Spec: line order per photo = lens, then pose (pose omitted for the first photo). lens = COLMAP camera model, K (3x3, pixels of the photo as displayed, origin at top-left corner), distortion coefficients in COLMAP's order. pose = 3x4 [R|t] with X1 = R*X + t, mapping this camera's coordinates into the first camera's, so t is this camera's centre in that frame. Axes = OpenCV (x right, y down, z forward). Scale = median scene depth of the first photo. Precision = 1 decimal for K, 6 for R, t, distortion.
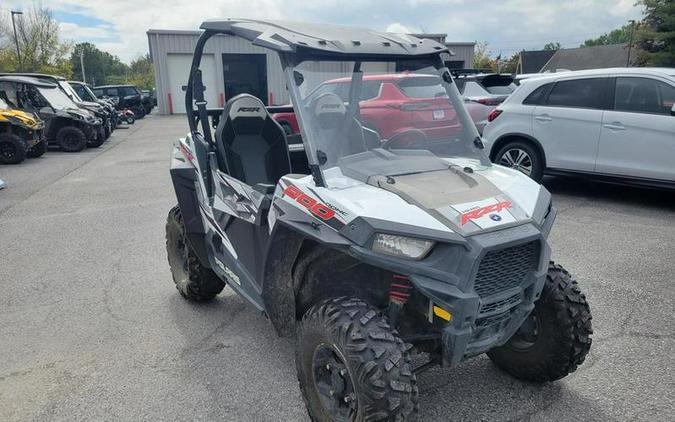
lens RADIAL K [[519.4, 0, 328.0], [0, 519.4, 248.5], [0, 0, 1]] dist [0.015491, -0.003660]
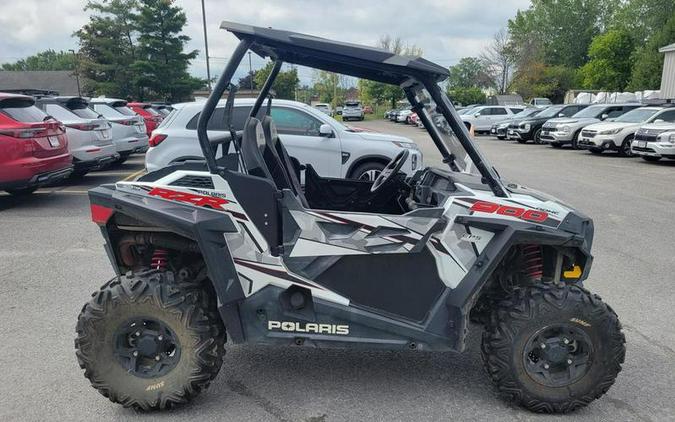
lens RADIAL K [[514.0, 0, 336.3], [0, 514.0, 250.7], [0, 0, 1]] dist [0.043783, -0.035284]
pose [[0.542356, -0.204199, 0.814955, -0.351934], [0.237192, 0.967769, 0.084637, -0.058365], [-0.805971, 0.147398, 0.573310, 0.206548]]
